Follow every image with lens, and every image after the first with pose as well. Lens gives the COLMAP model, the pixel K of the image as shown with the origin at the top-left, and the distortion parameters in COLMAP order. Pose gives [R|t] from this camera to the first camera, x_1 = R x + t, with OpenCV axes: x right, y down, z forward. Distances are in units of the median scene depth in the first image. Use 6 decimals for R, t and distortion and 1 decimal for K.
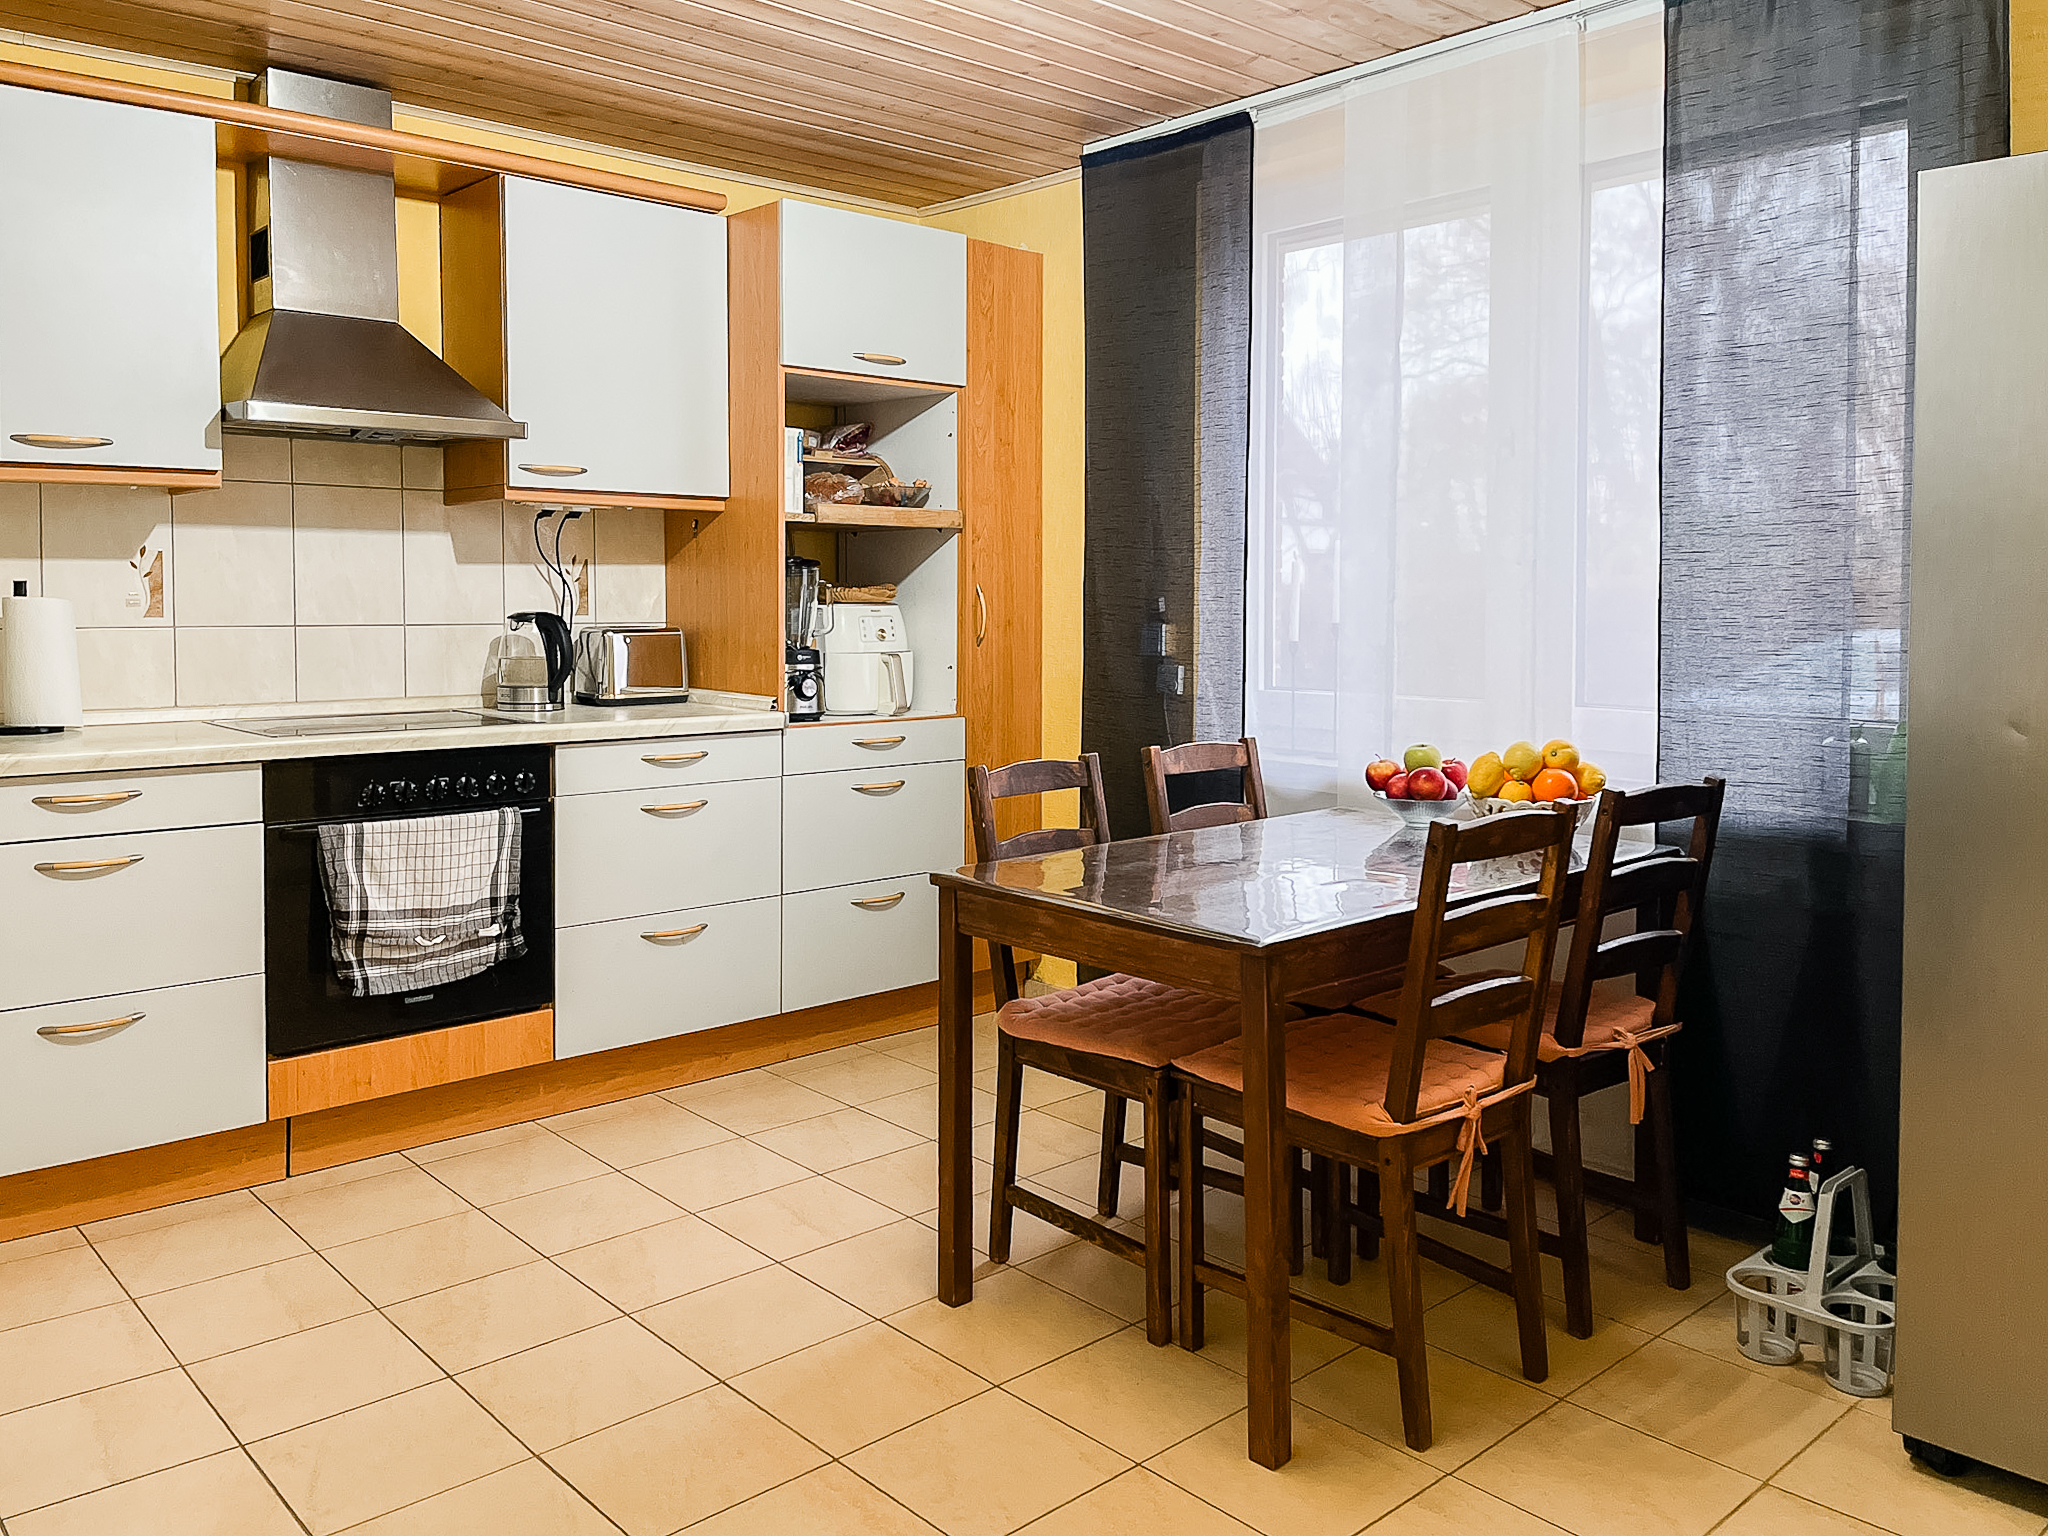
lens RADIAL K [[1561.1, 0, 1028.1], [0, 1561.1, 724.9], [0, 0, 1]] dist [0.077302, -0.109875]
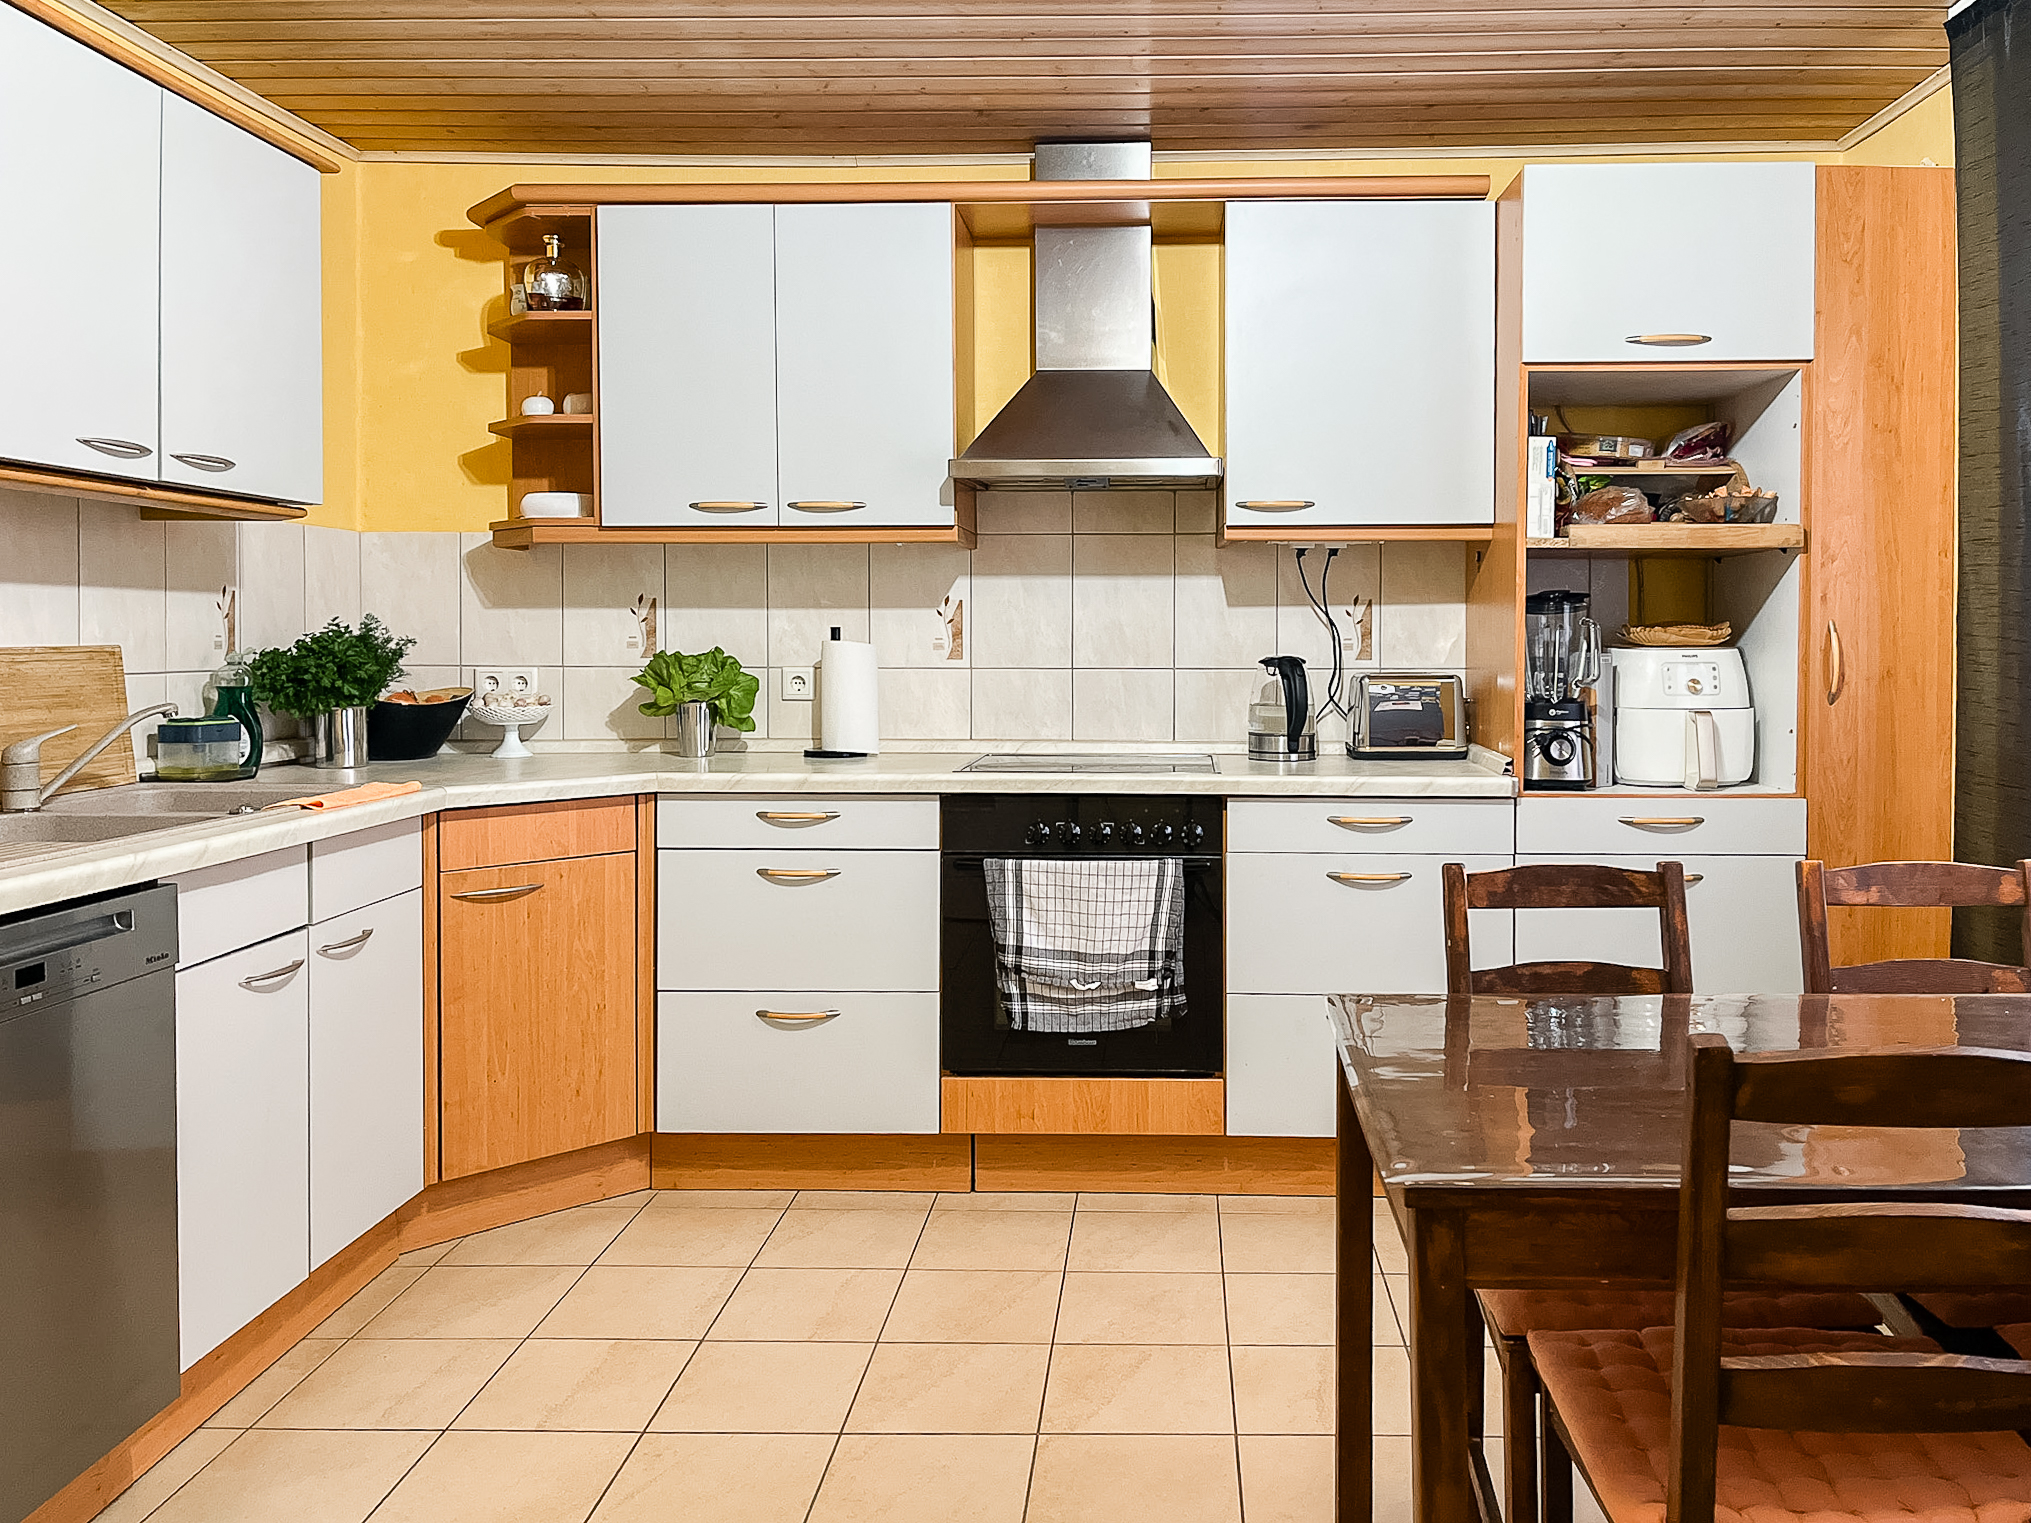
lens RADIAL K [[1589.3, 0, 1014.7], [0, 1589.3, 716.0], [0, 0, 1]] dist [0.090127, -0.133876]
pose [[0.733452, 0.032040, -0.678986, 0.257145], [-0.055645, 0.998366, -0.012998, -0.016734], [0.677460, 0.047315, 0.734036, 0.217734]]
